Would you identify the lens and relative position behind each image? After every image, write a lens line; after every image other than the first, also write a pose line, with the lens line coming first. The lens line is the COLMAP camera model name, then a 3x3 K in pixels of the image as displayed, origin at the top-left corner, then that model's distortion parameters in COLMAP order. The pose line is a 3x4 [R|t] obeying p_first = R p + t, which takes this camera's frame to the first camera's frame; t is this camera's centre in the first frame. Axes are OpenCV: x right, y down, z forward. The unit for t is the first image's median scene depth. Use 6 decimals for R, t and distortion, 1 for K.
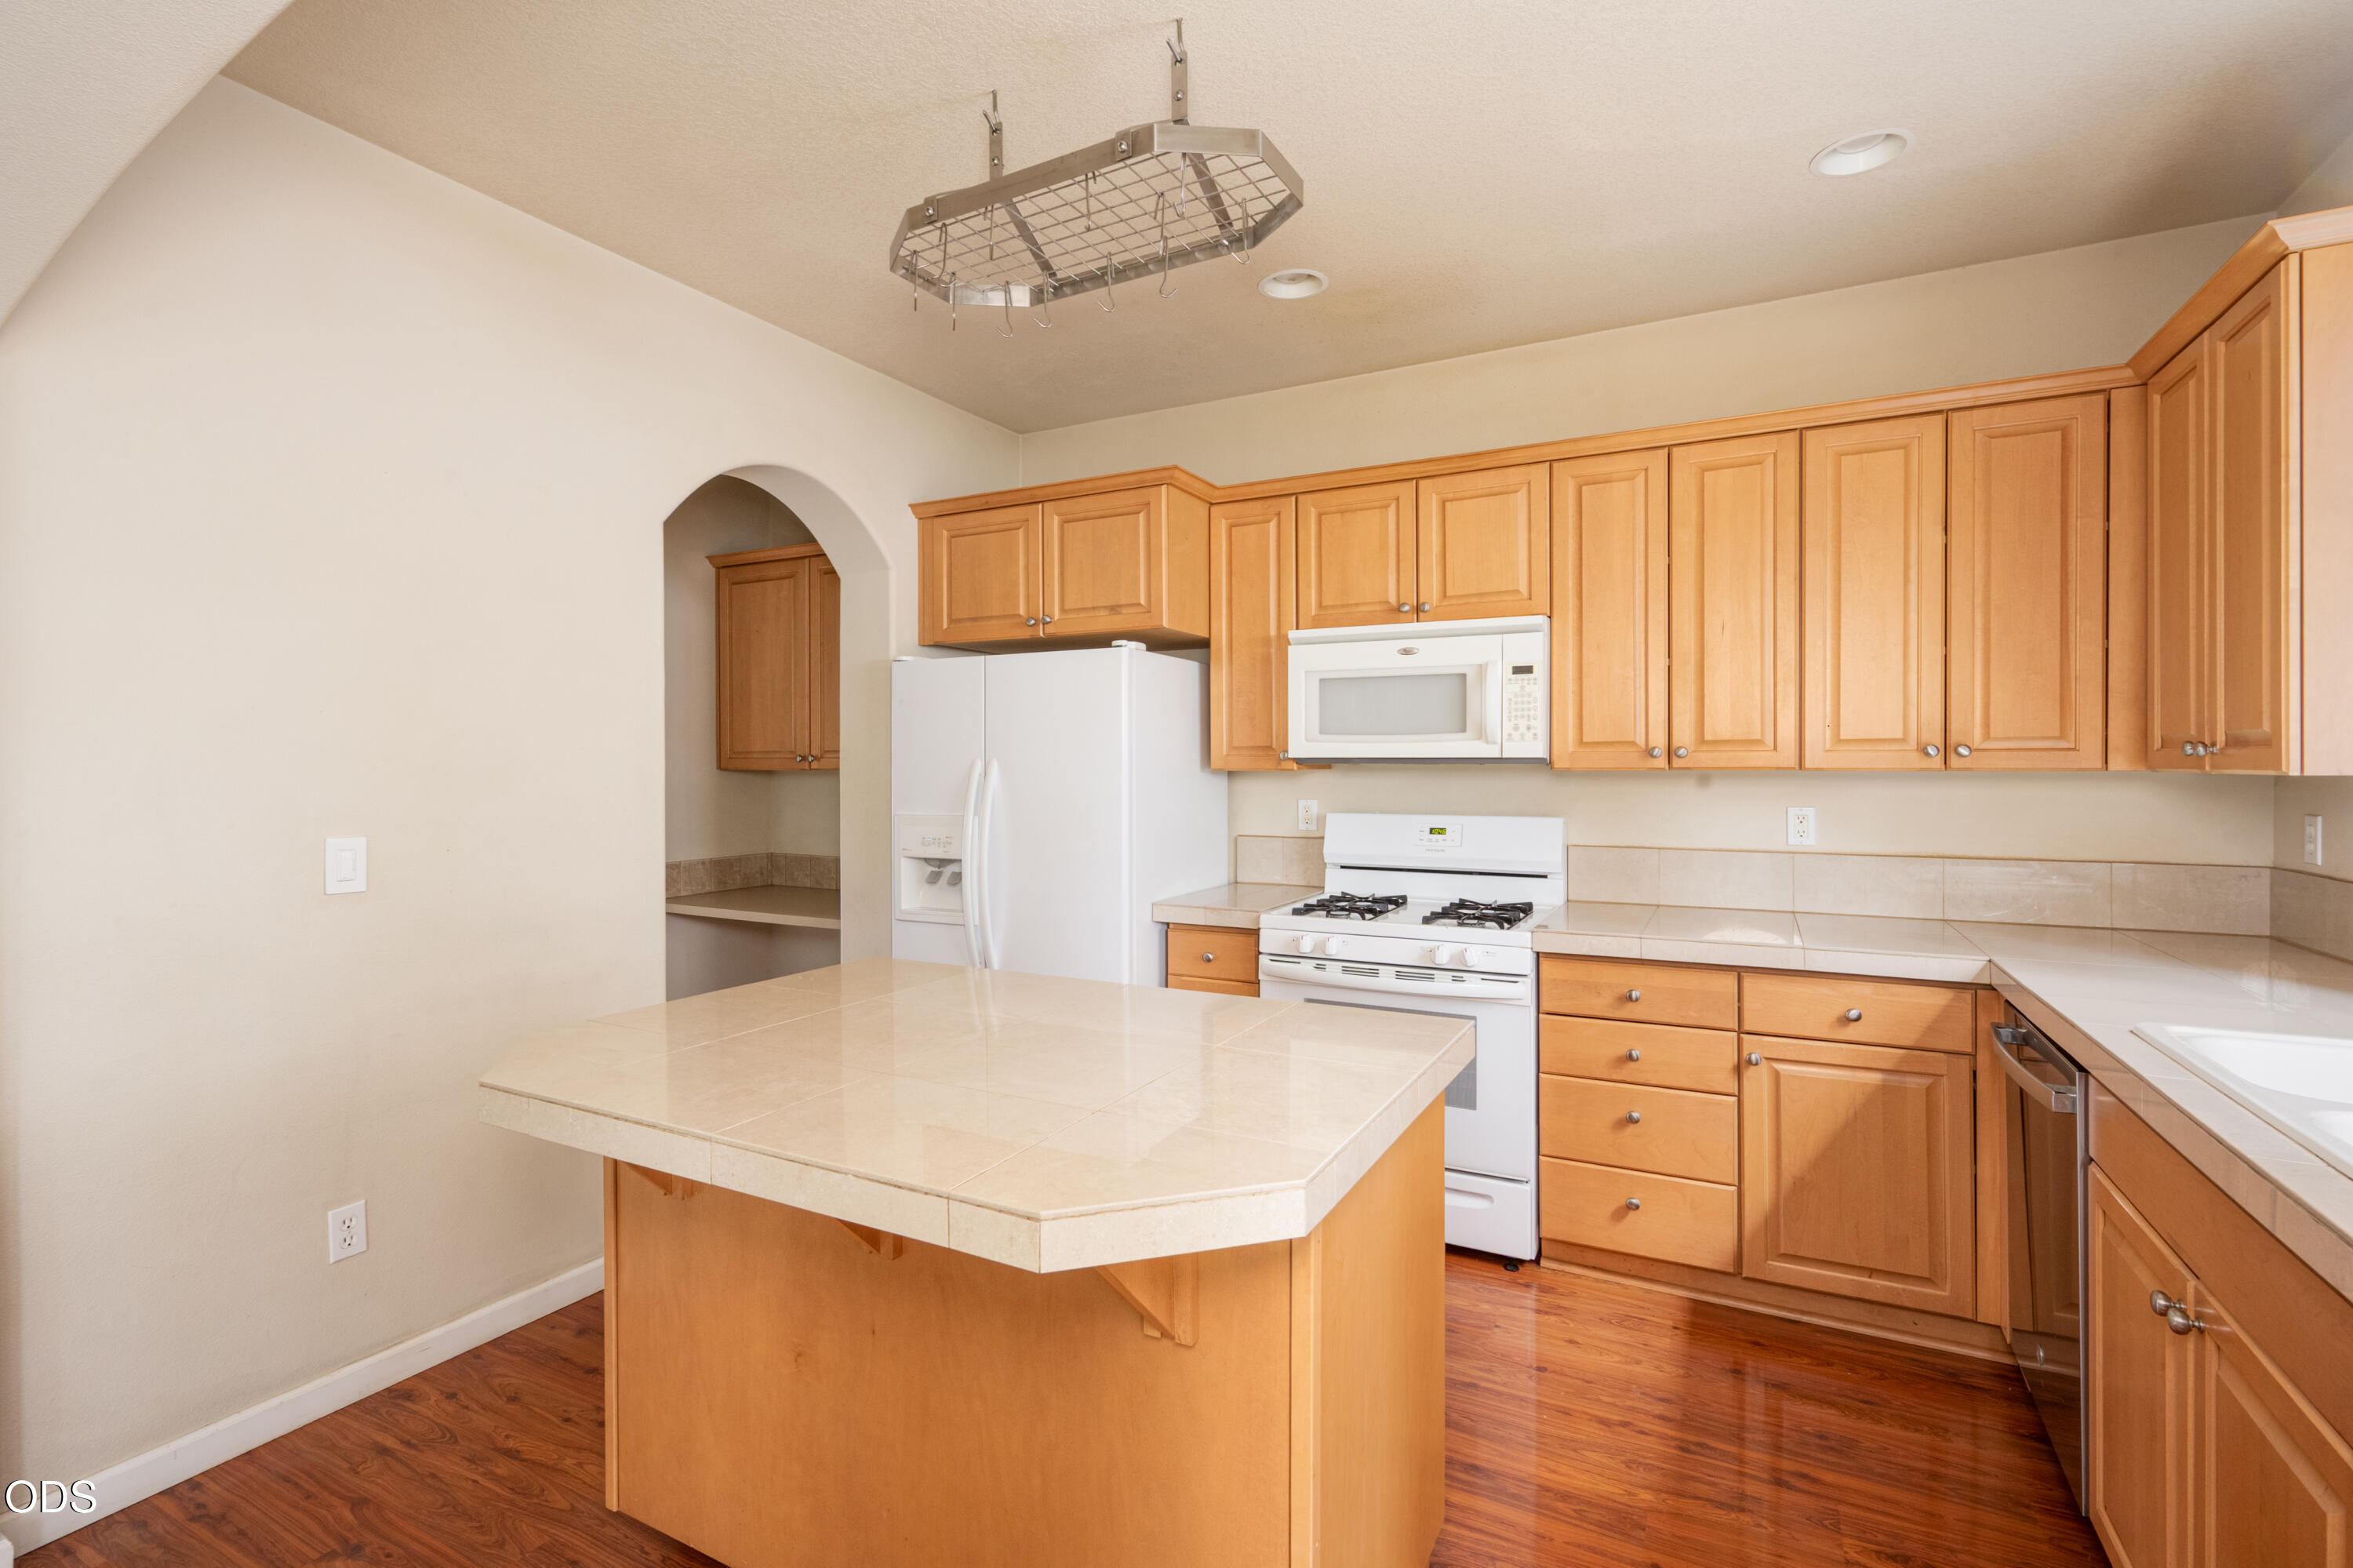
lens RADIAL K [[1068.4, 0, 1135.5], [0, 1068.4, 772.9], [0, 0, 1]] dist [-0.001504, -0.000066]
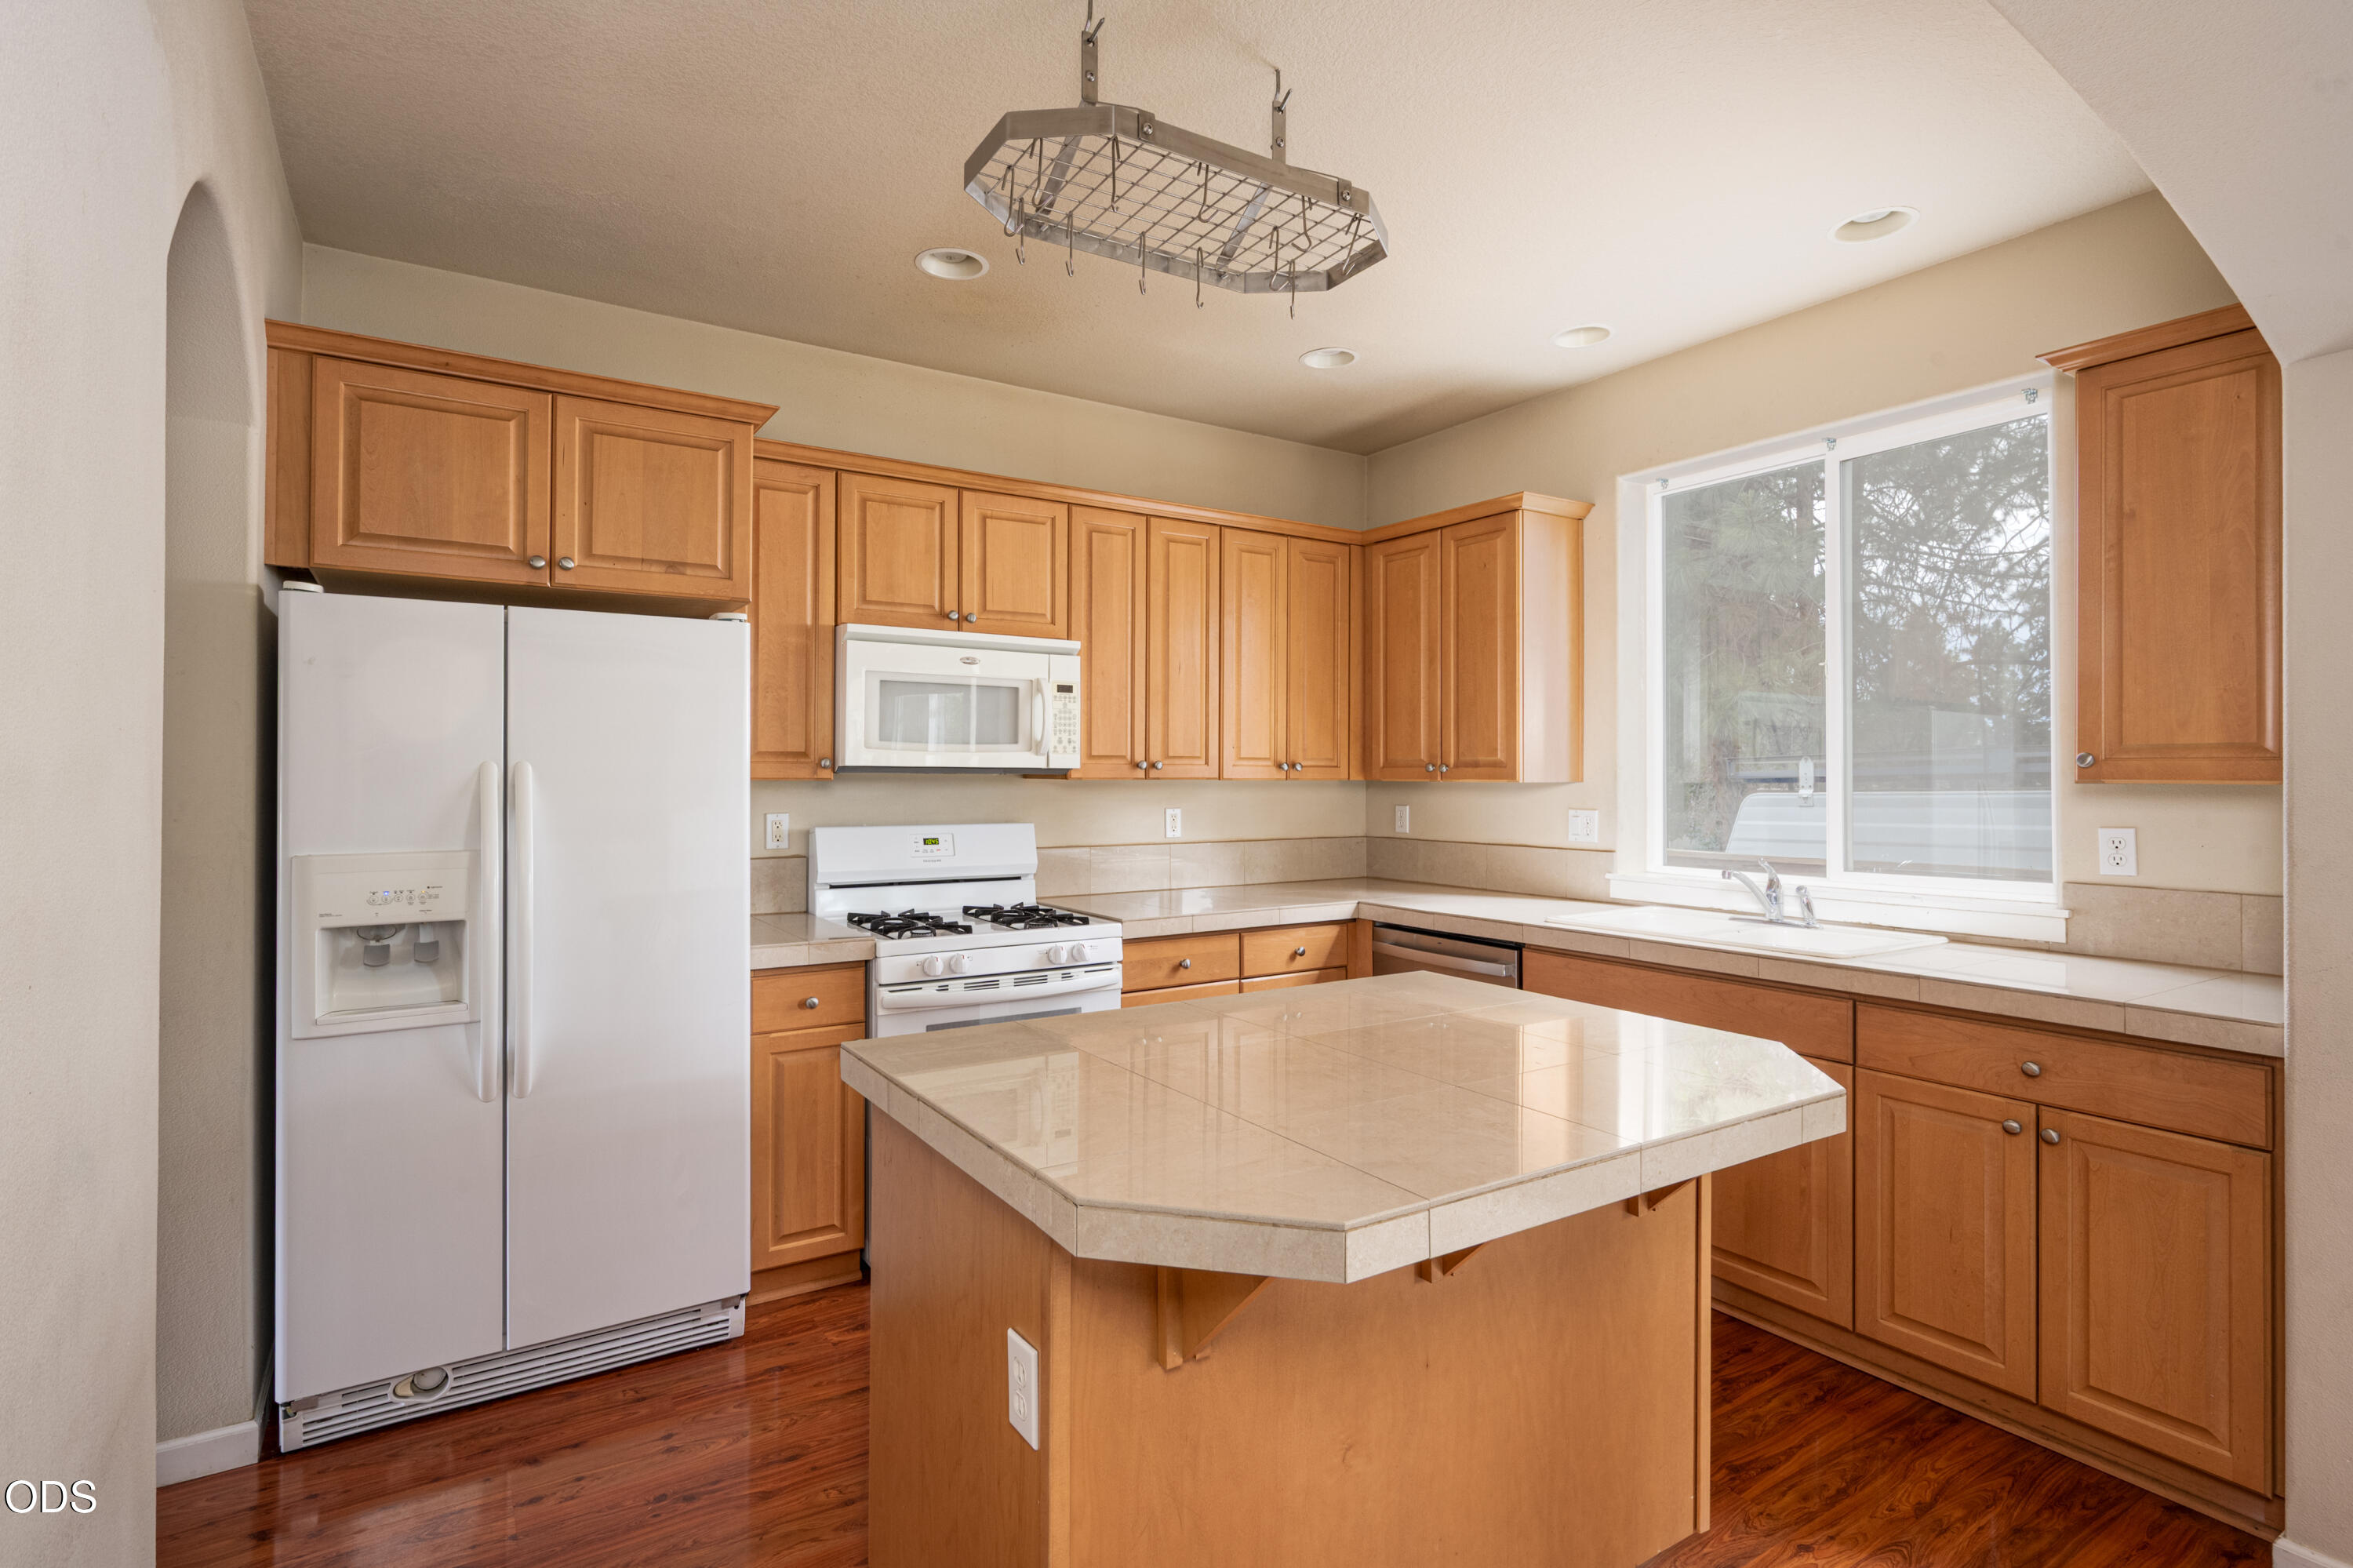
lens RADIAL K [[1147.1, 0, 1138.9], [0, 1147.1, 769.1], [0, 0, 1]] dist [-0.002393, -0.000606]
pose [[0.495424, 0.008163, 0.868613, -0.609834], [0.002156, 0.999941, -0.010627, -0.000837], [-0.868649, 0.007138, 0.495377, 0.340643]]
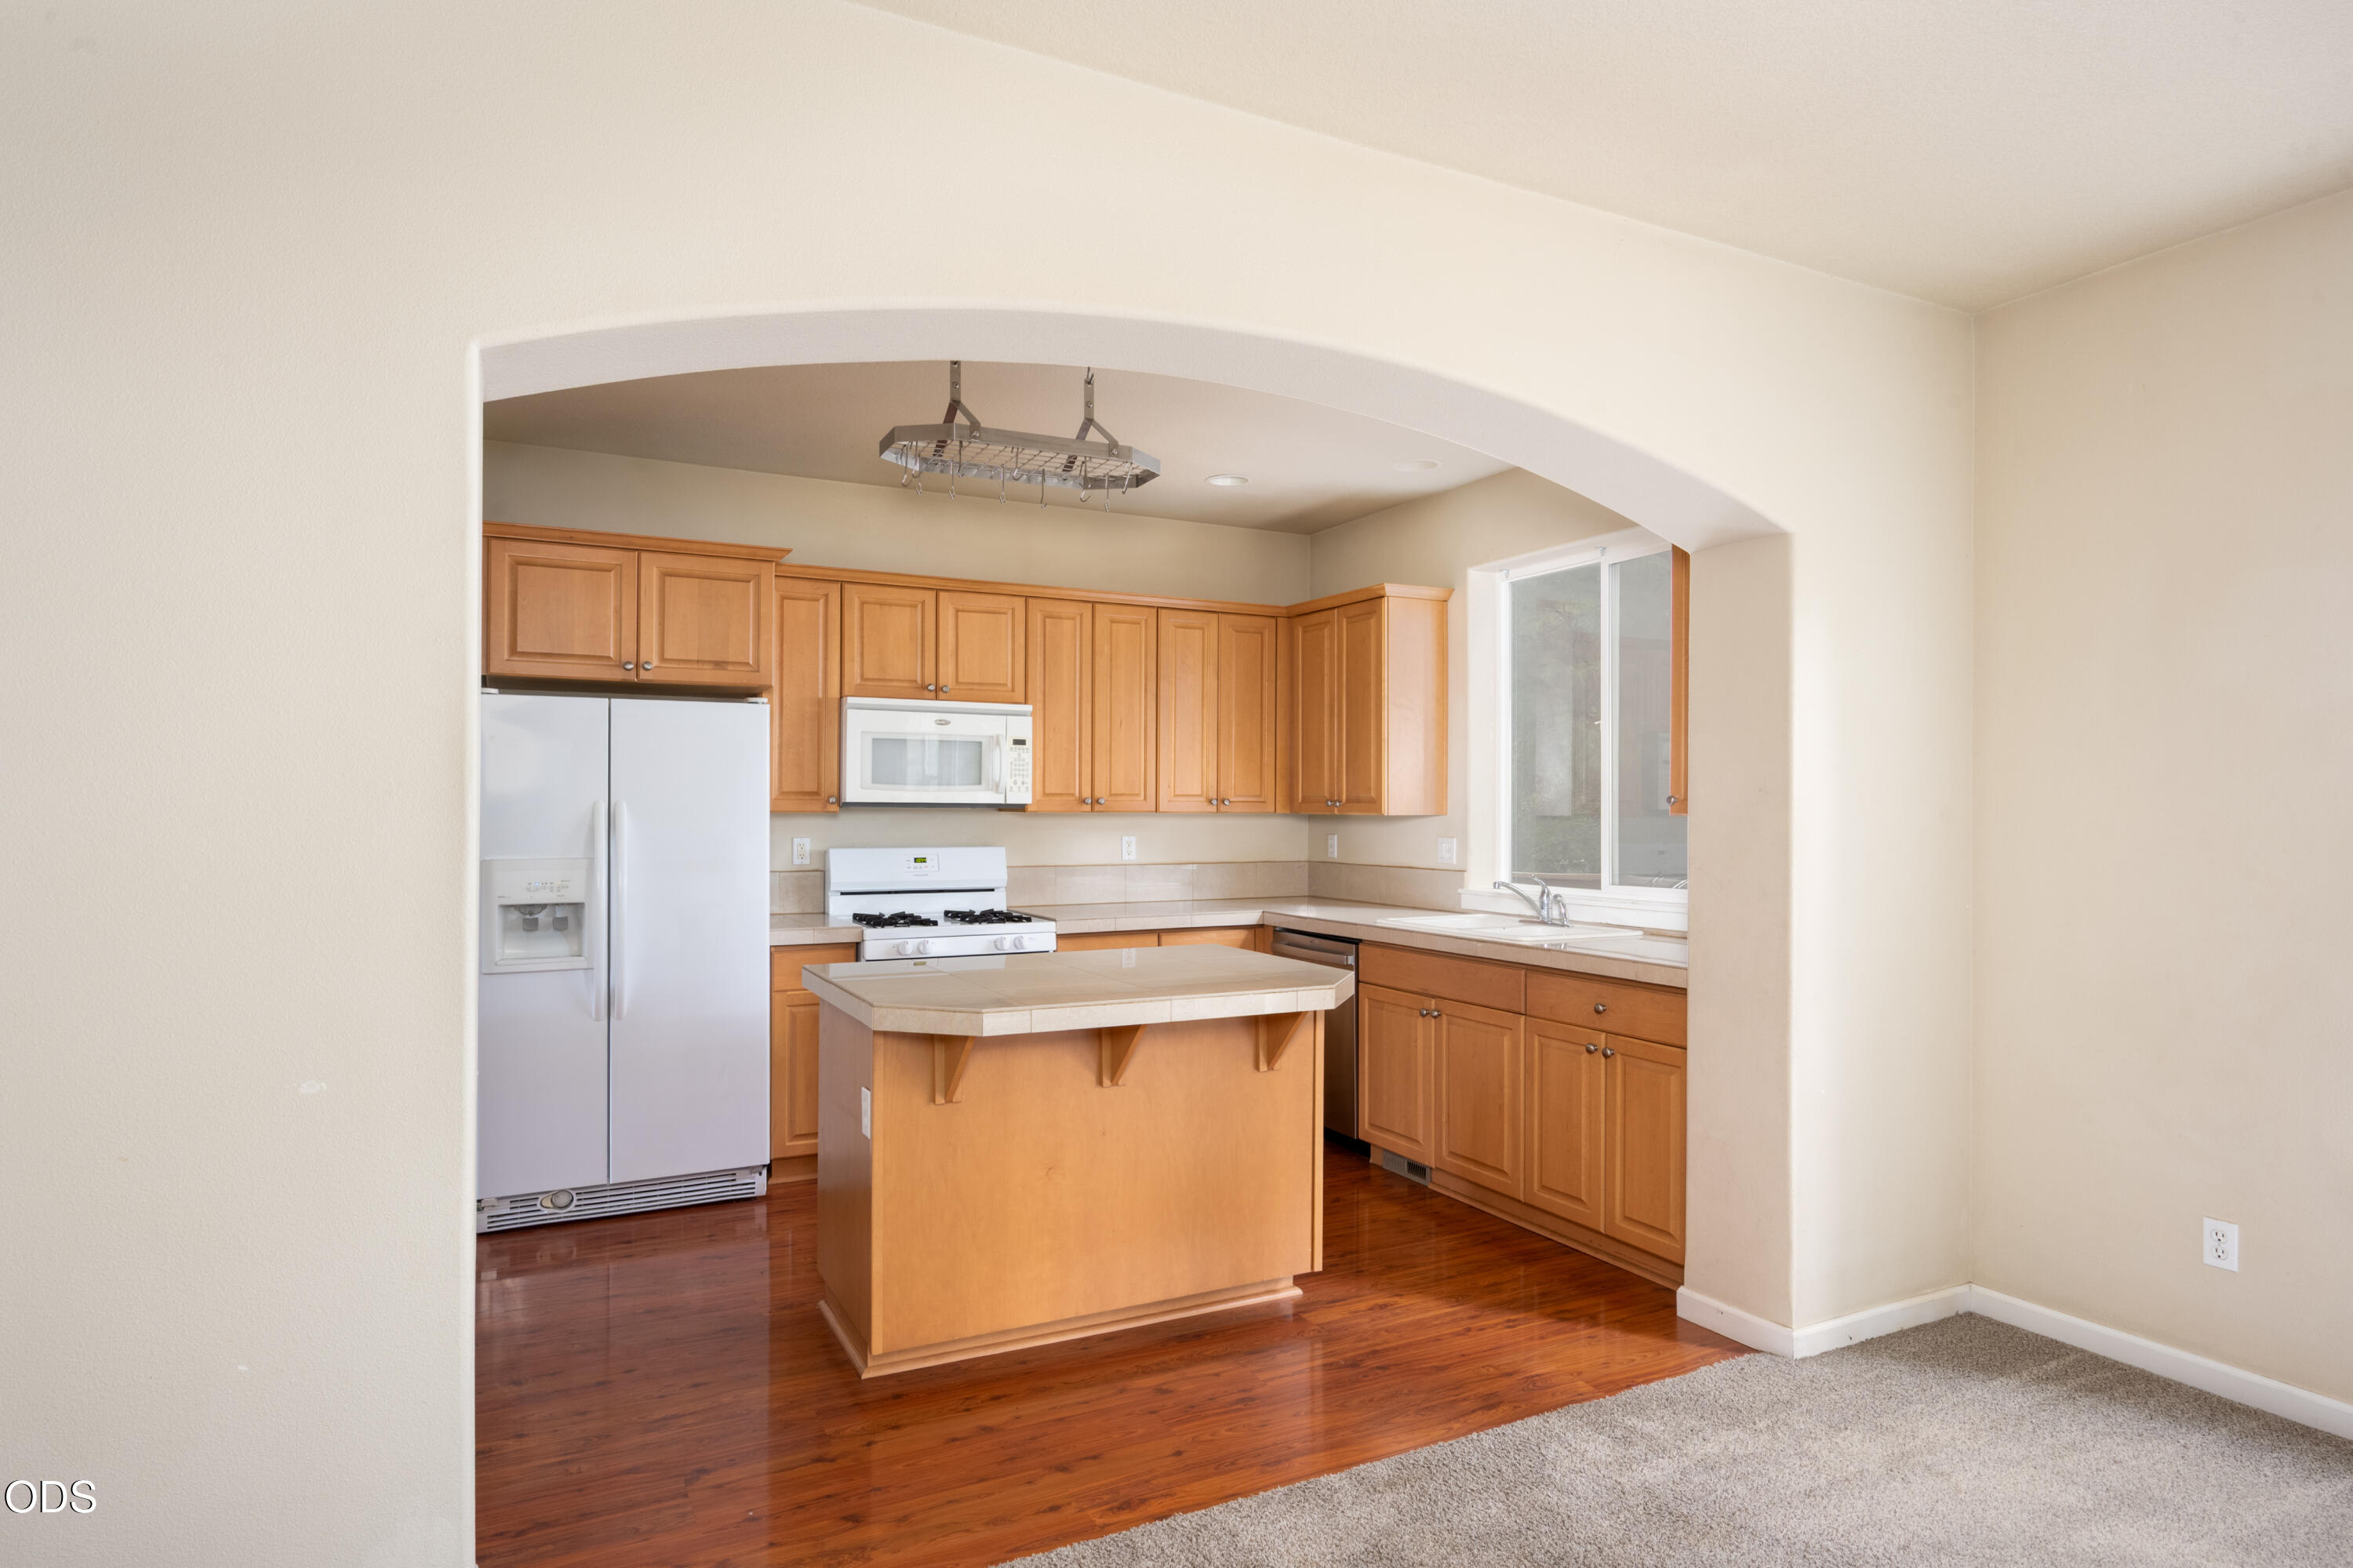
lens RADIAL K [[1305.0, 0, 1176.0], [0, 1305.0, 804.4], [0, 0, 1]] dist [0.001438, 0.000307]
pose [[0.560673, 0.005655, 0.828018, -0.936815], [0.000689, 0.999973, -0.007296, -0.000464], [-0.828037, 0.004661, 0.560654, -0.144159]]
